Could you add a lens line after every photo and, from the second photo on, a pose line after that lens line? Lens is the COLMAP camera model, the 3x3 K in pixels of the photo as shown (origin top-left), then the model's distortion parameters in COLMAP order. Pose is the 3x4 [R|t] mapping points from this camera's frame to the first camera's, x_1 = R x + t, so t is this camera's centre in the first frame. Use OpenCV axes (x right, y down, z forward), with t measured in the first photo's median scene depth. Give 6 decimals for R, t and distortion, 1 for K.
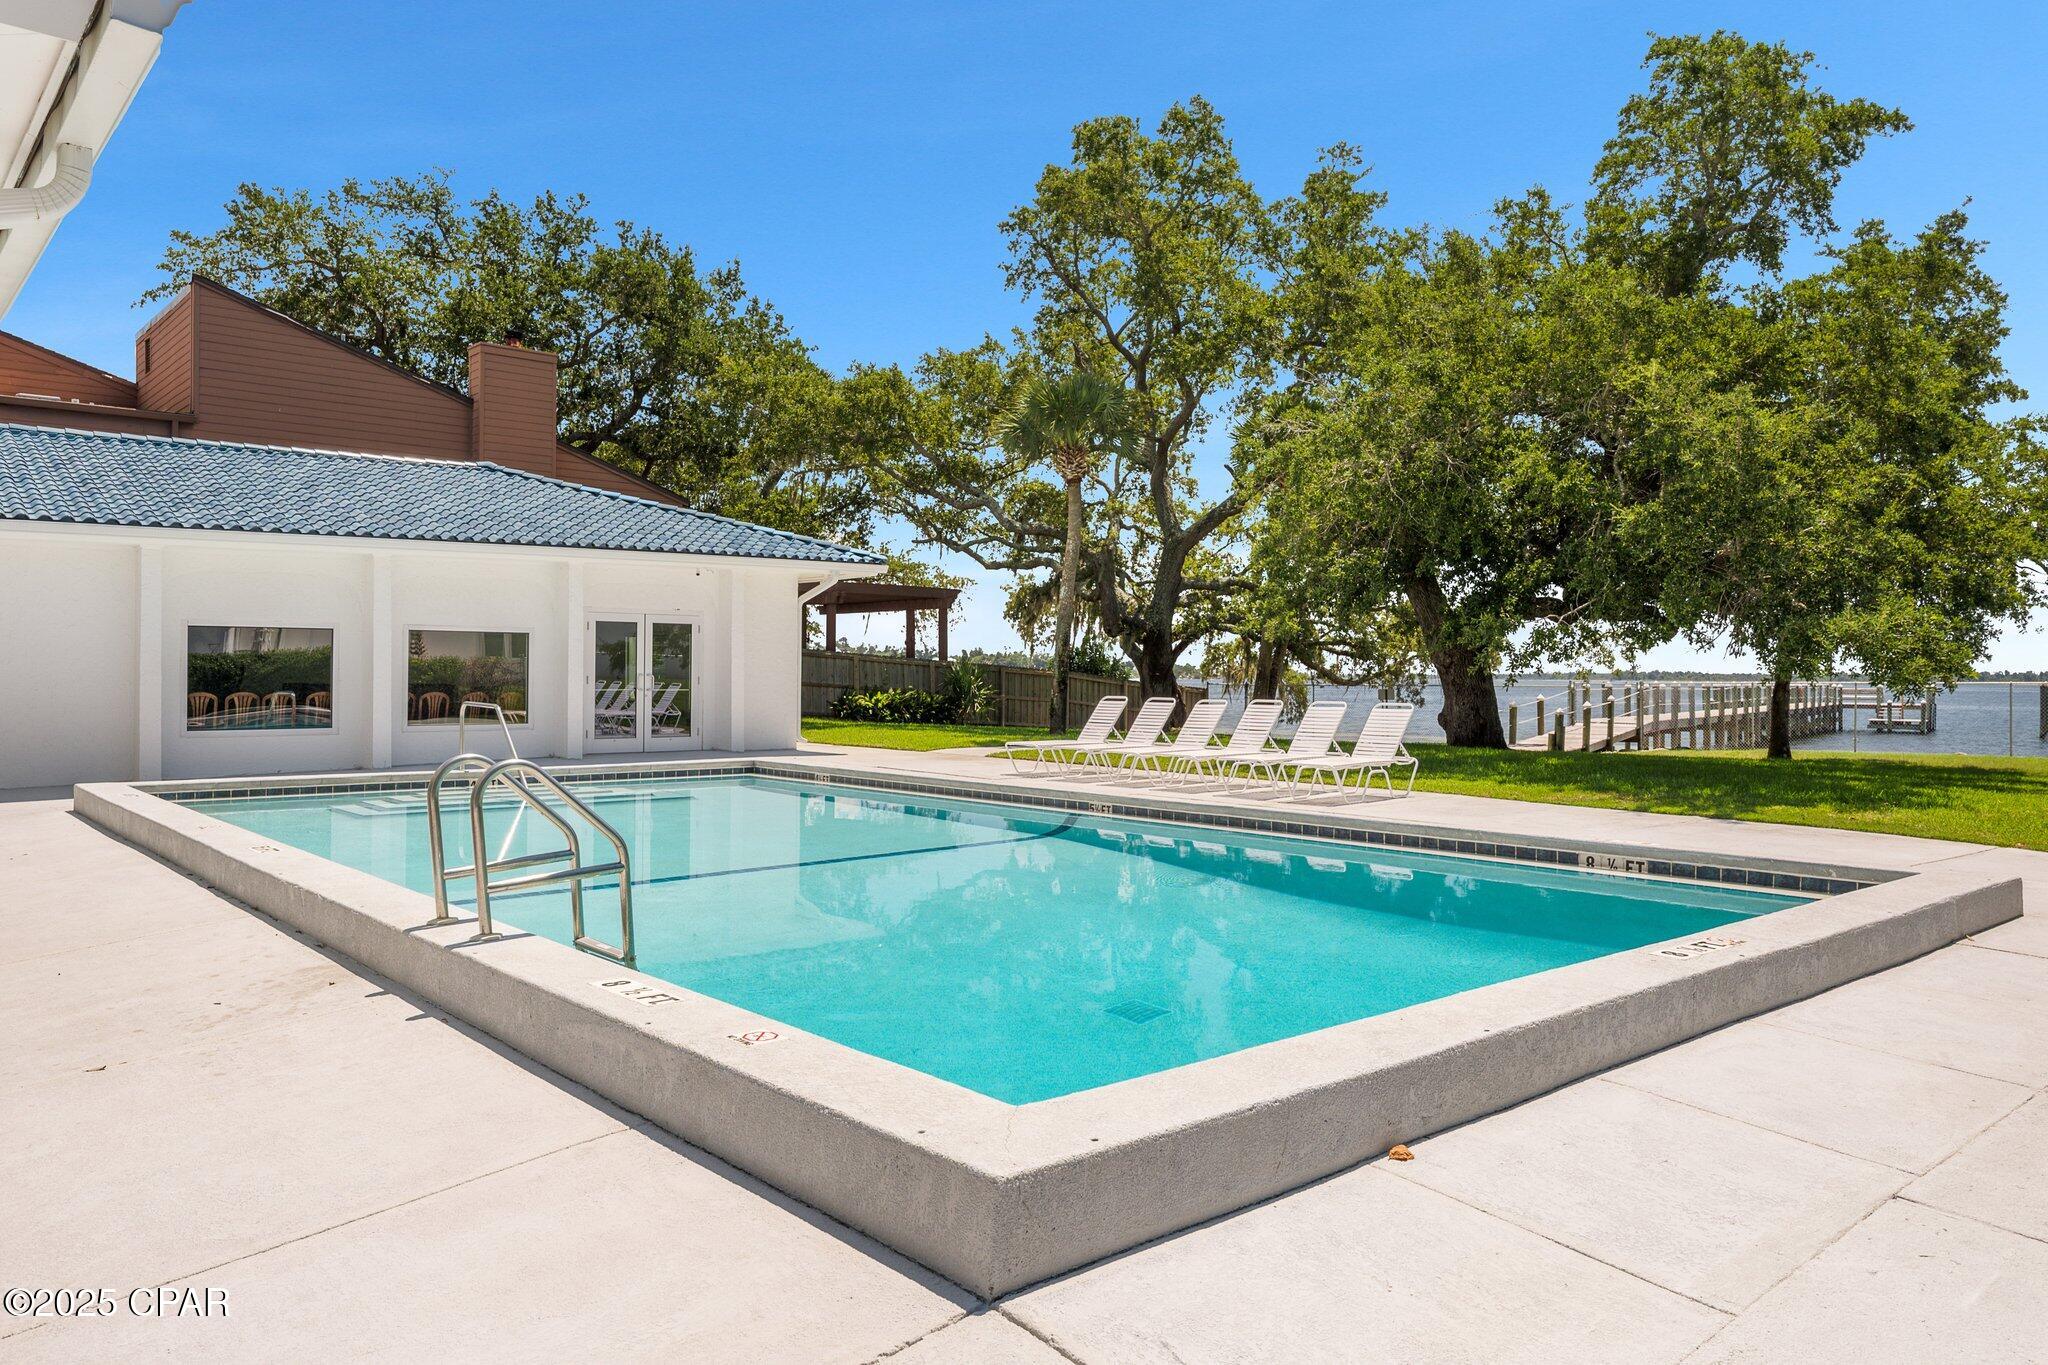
lens RADIAL K [[1426.5, 0, 1024.0], [0, 1426.5, 682.5], [0, 0, 1]] dist [-0.001661, 0.000947]
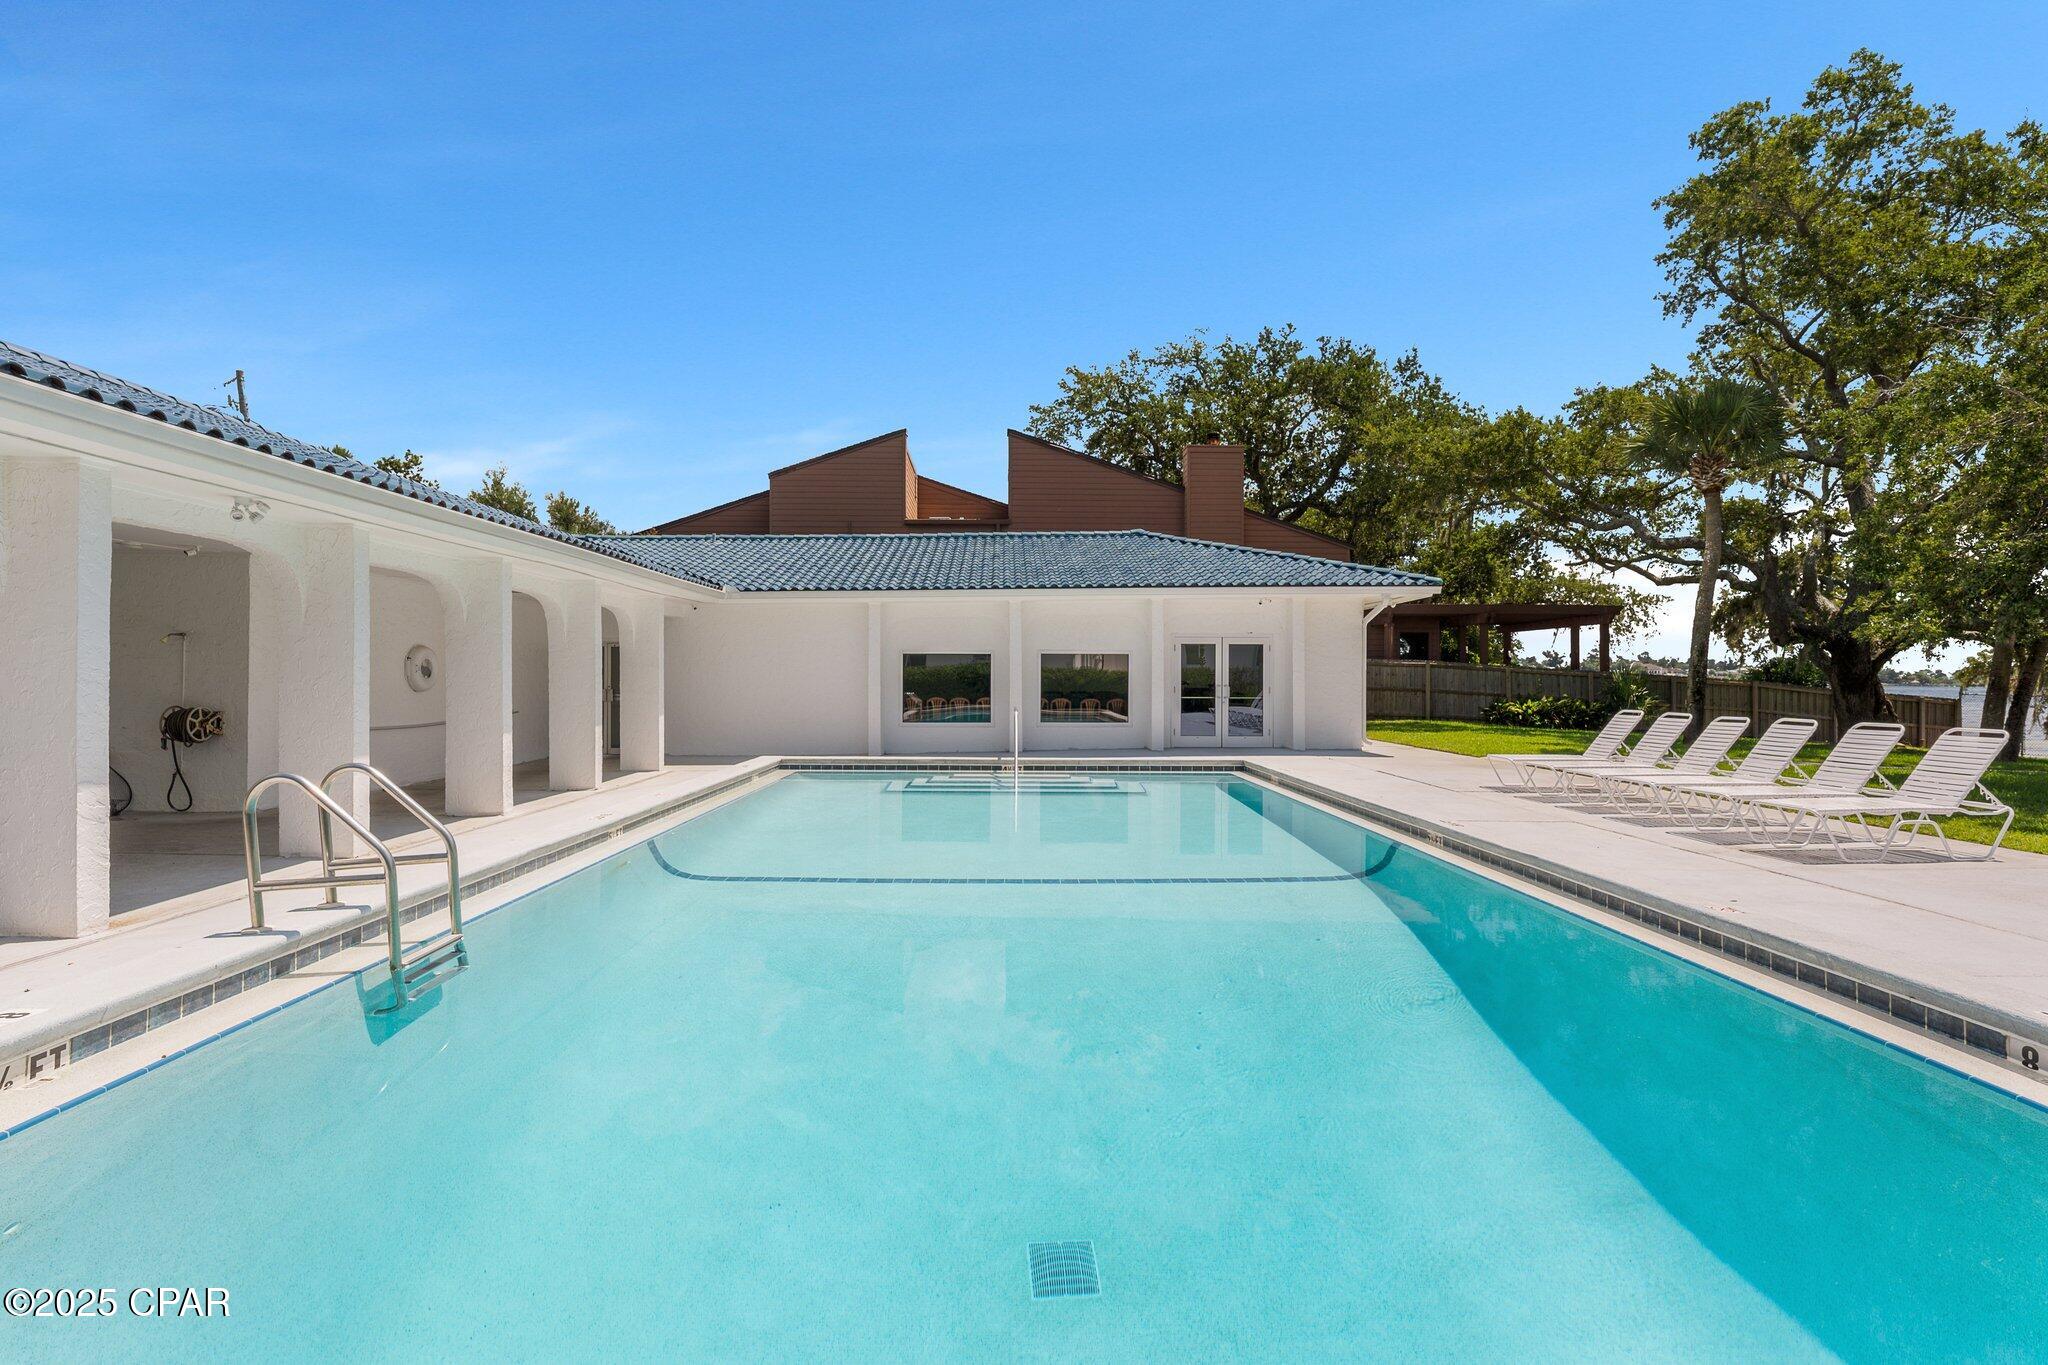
lens RADIAL K [[987.3, 0, 1024.0], [0, 987.3, 682.5], [0, 0, 1]] dist [0.000943, 0.000937]
pose [[0.759437, -0.000865, -0.650580, 0.103534], [-0.002836, 0.999985, -0.004640, -0.002347], [0.650574, 0.005368, 0.759423, 0.143062]]
